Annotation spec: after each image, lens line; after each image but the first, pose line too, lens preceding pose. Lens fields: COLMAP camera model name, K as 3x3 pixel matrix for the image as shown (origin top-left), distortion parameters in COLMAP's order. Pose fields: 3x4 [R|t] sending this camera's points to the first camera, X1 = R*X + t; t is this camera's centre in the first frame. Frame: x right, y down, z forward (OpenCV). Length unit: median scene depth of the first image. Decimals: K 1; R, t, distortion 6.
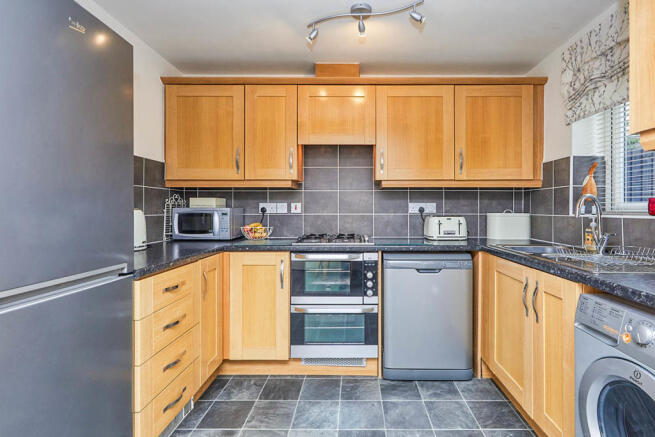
lens RADIAL K [[320.4, 0, 347.2], [0, 320.4, 208.9], [0, 0, 1]] dist [-0.003753, 0.000324]
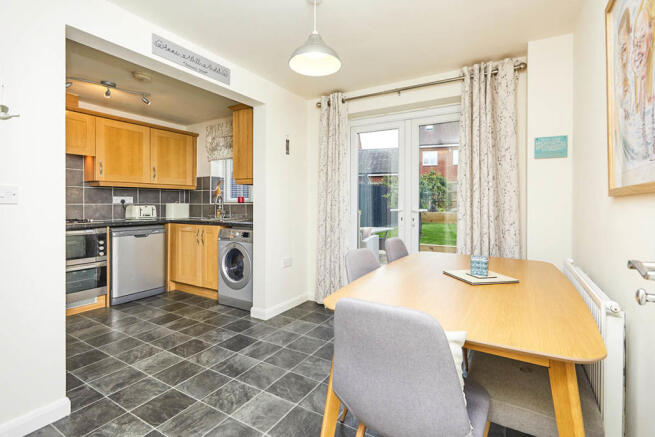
lens RADIAL K [[310.1, 0, 332.9], [0, 310.1, 200.7], [0, 0, 1]] dist [-0.003597, -0.000216]
pose [[0.500982, 0.004631, 0.865445, -0.632745], [-0.002488, 0.999989, -0.003911, 0.004957], [-0.865454, -0.000194, 0.500988, -0.693741]]
